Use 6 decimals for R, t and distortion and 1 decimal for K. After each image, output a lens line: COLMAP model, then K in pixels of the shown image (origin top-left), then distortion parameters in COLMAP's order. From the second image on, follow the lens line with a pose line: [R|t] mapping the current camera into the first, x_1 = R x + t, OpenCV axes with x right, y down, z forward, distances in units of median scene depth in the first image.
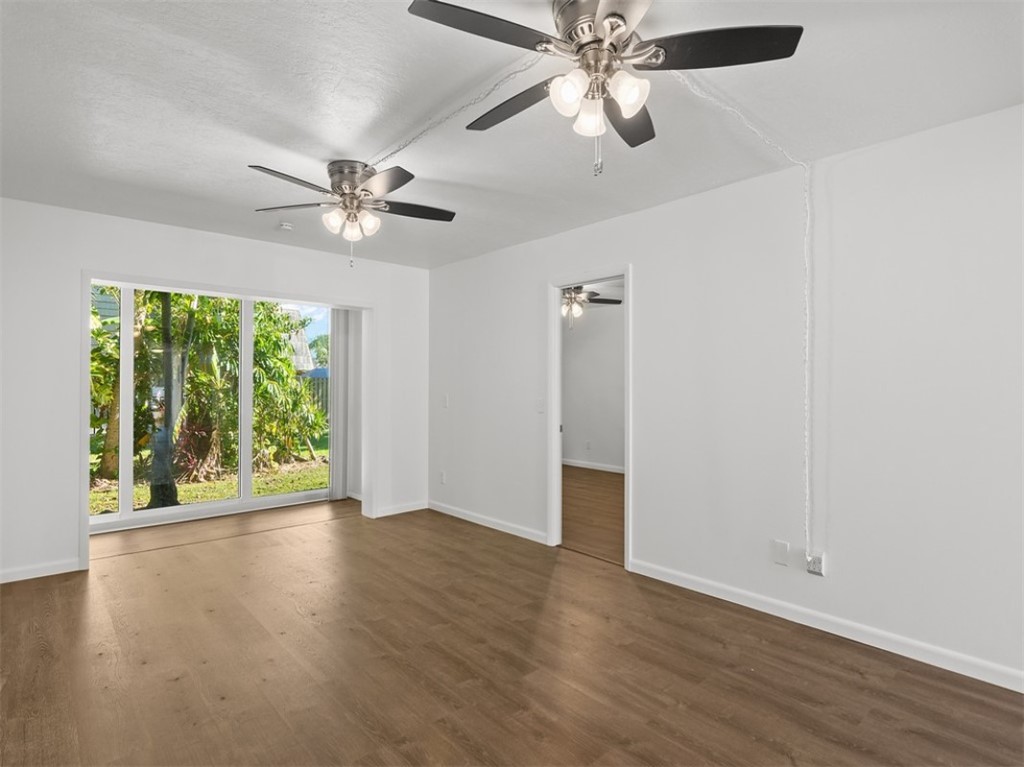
lens RADIAL K [[533.5, 0, 511.9], [0, 533.5, 376.4], [0, 0, 1]] dist [-0.005212, -0.000695]
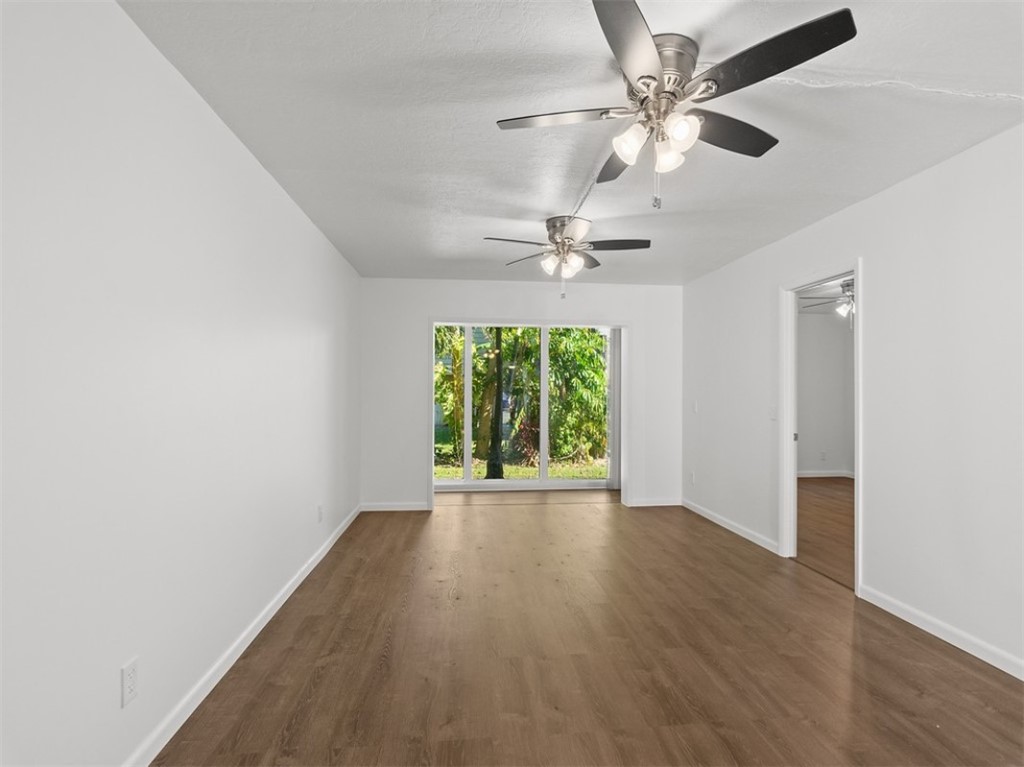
lens RADIAL K [[491.5, 0, 512.0], [0, 491.5, 383.5], [0, 0, 1]] dist [-0.002328, 0.002061]
pose [[0.809014, -0.009252, -0.587716, 0.199506], [0.007546, 0.999957, -0.005355, 0.002119], [0.587741, -0.000103, 0.809049, -0.017988]]
